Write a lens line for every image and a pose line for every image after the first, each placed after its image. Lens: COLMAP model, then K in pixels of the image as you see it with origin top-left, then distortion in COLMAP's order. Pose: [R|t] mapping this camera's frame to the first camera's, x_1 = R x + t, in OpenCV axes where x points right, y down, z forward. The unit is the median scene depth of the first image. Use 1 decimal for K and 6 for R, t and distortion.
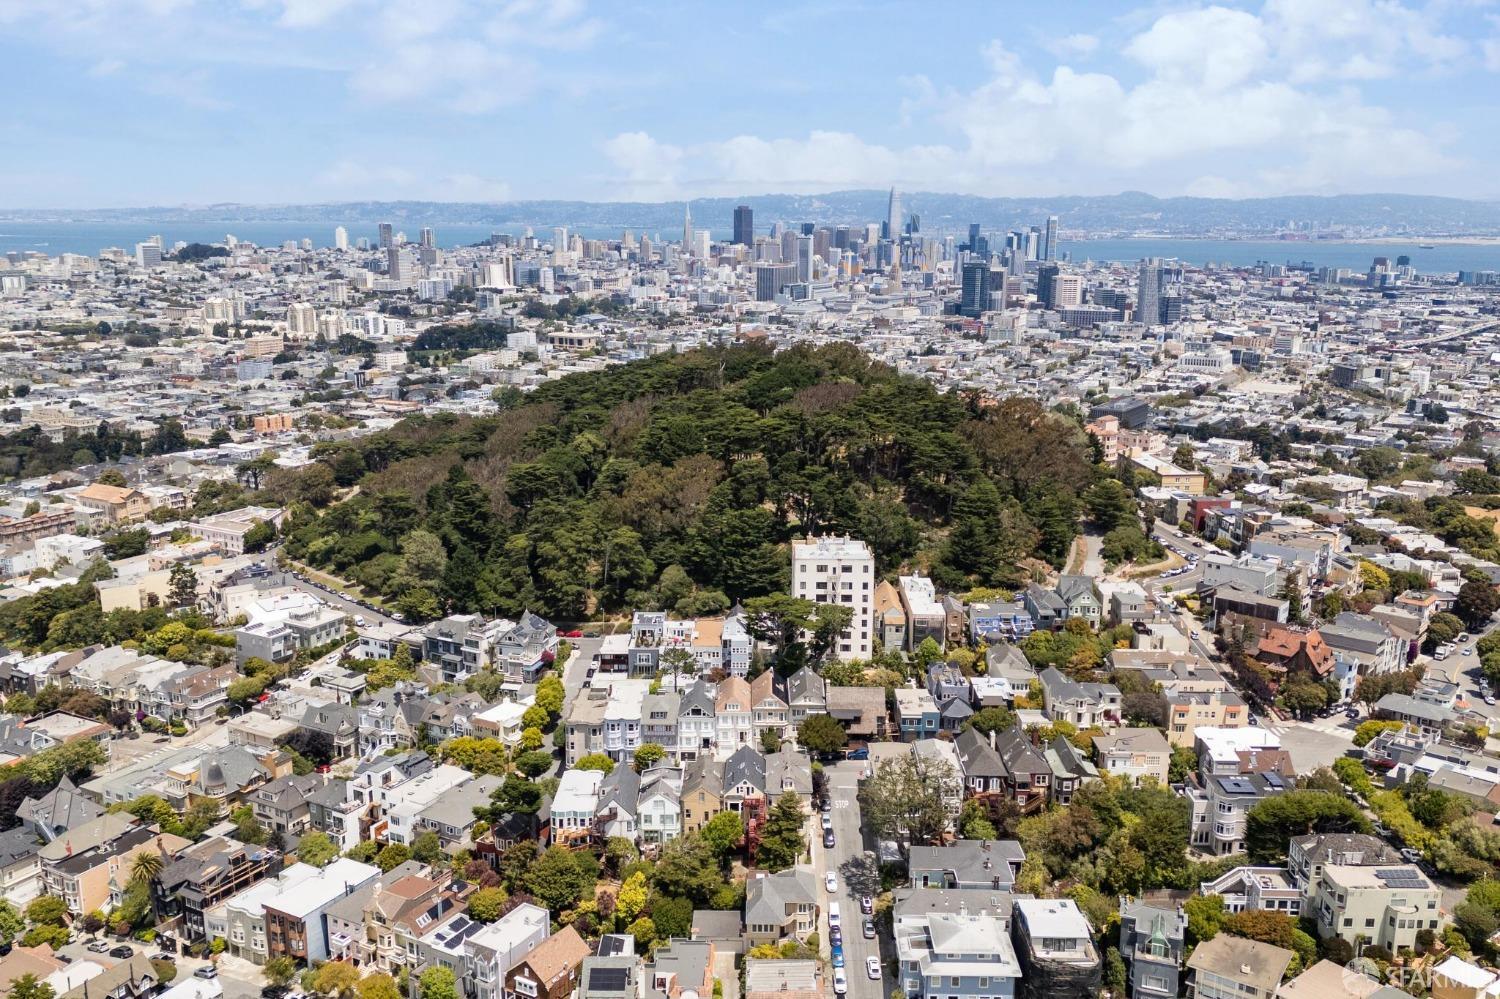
lens RADIAL K [[1286.0, 0, 770.4], [0, 1286.0, 490.7], [0, 0, 1]] dist [0.009559, 0.002734]
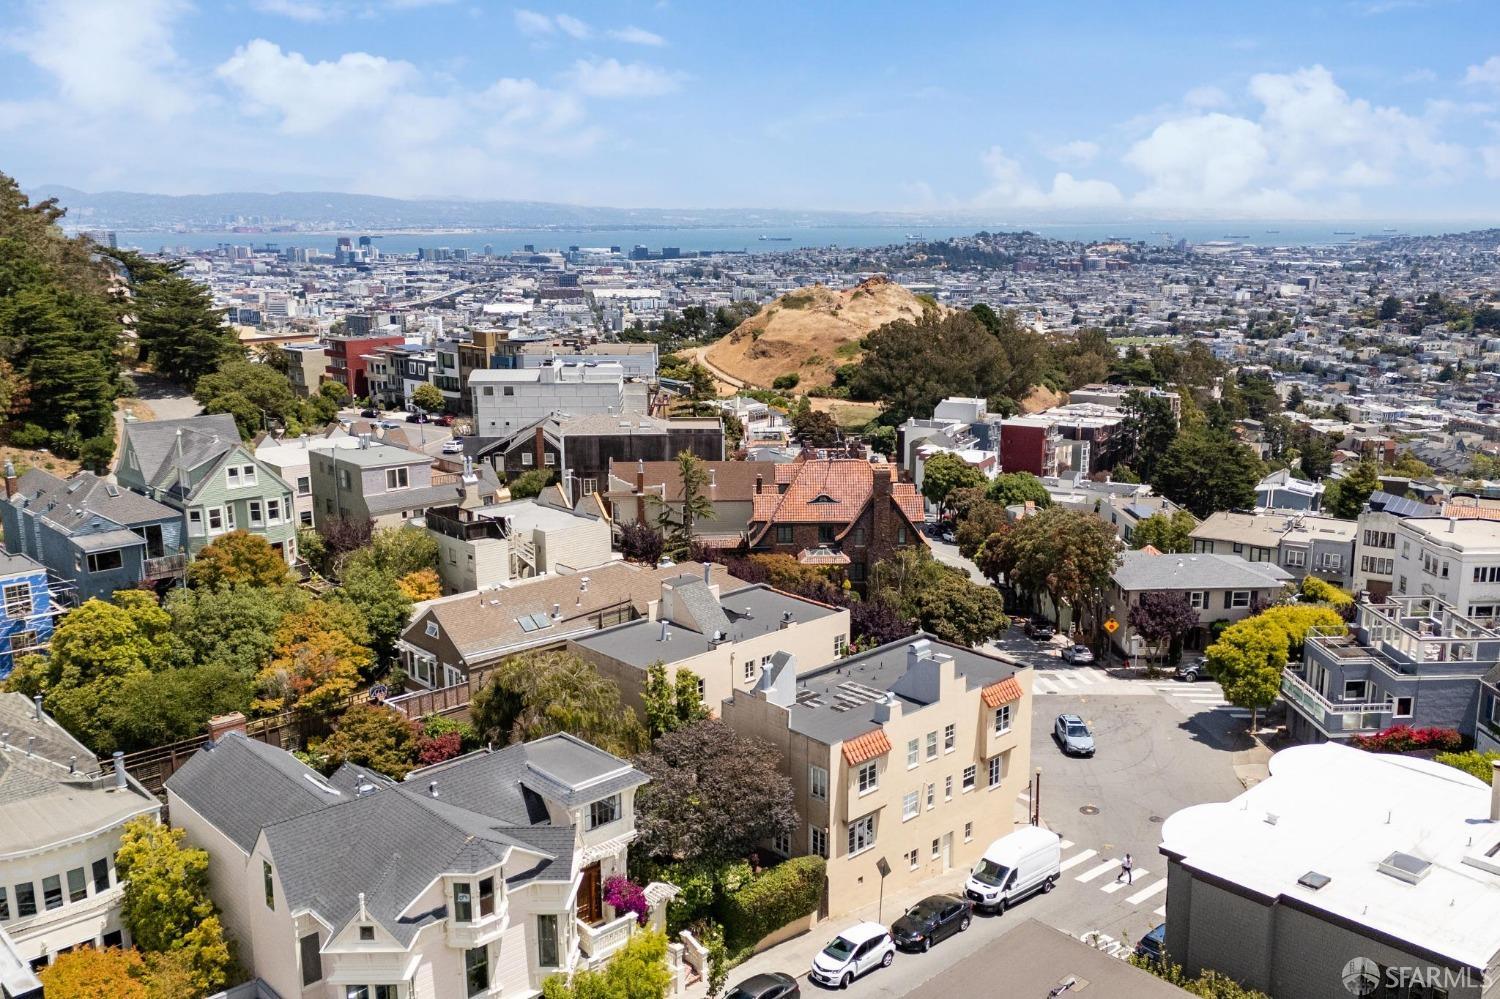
lens RADIAL K [[1286.0, 0, 770.4], [0, 1286.0, 490.7], [0, 0, 1]] dist [0.009559, 0.002734]
pose [[0.721298, -0.157590, 0.674459, 0.019867], [0.162817, 0.985064, 0.056040, 0.013442], [-0.673216, 0.069392, 0.736183, 0.104203]]
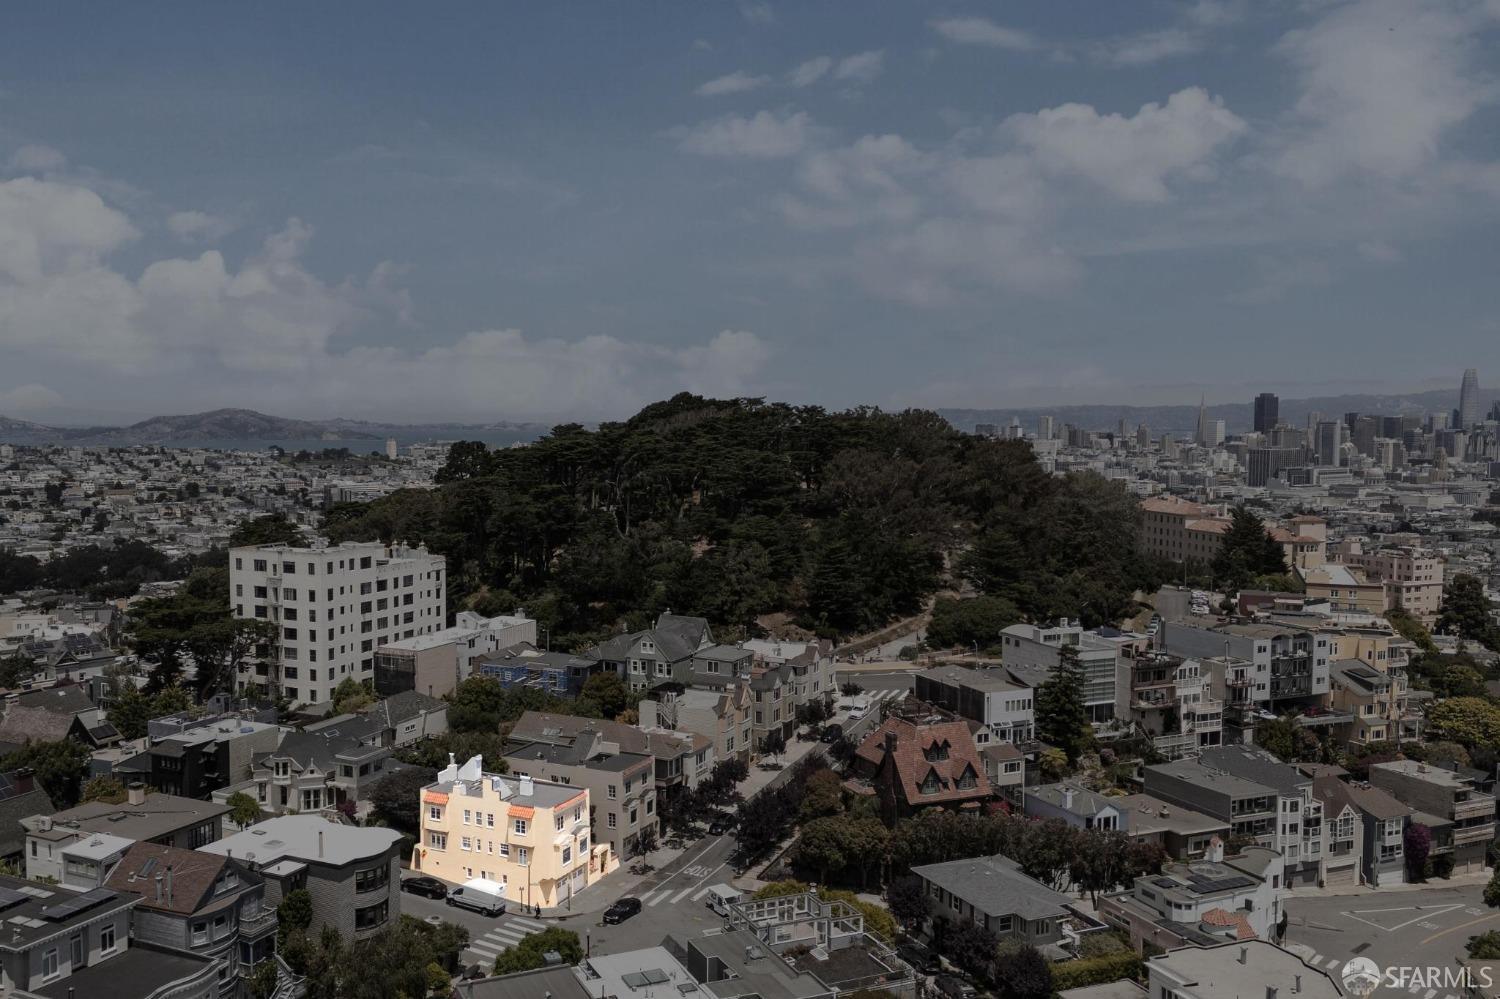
lens RADIAL K [[1286.0, 0, 770.4], [0, 1286.0, 490.7], [0, 0, 1]] dist [0.009559, 0.002734]
pose [[0.895772, 0.004426, -0.444492, 0.081137], [-0.080821, 0.984905, -0.153070, 0.014638], [0.437105, 0.173040, 0.882608, 0.074267]]
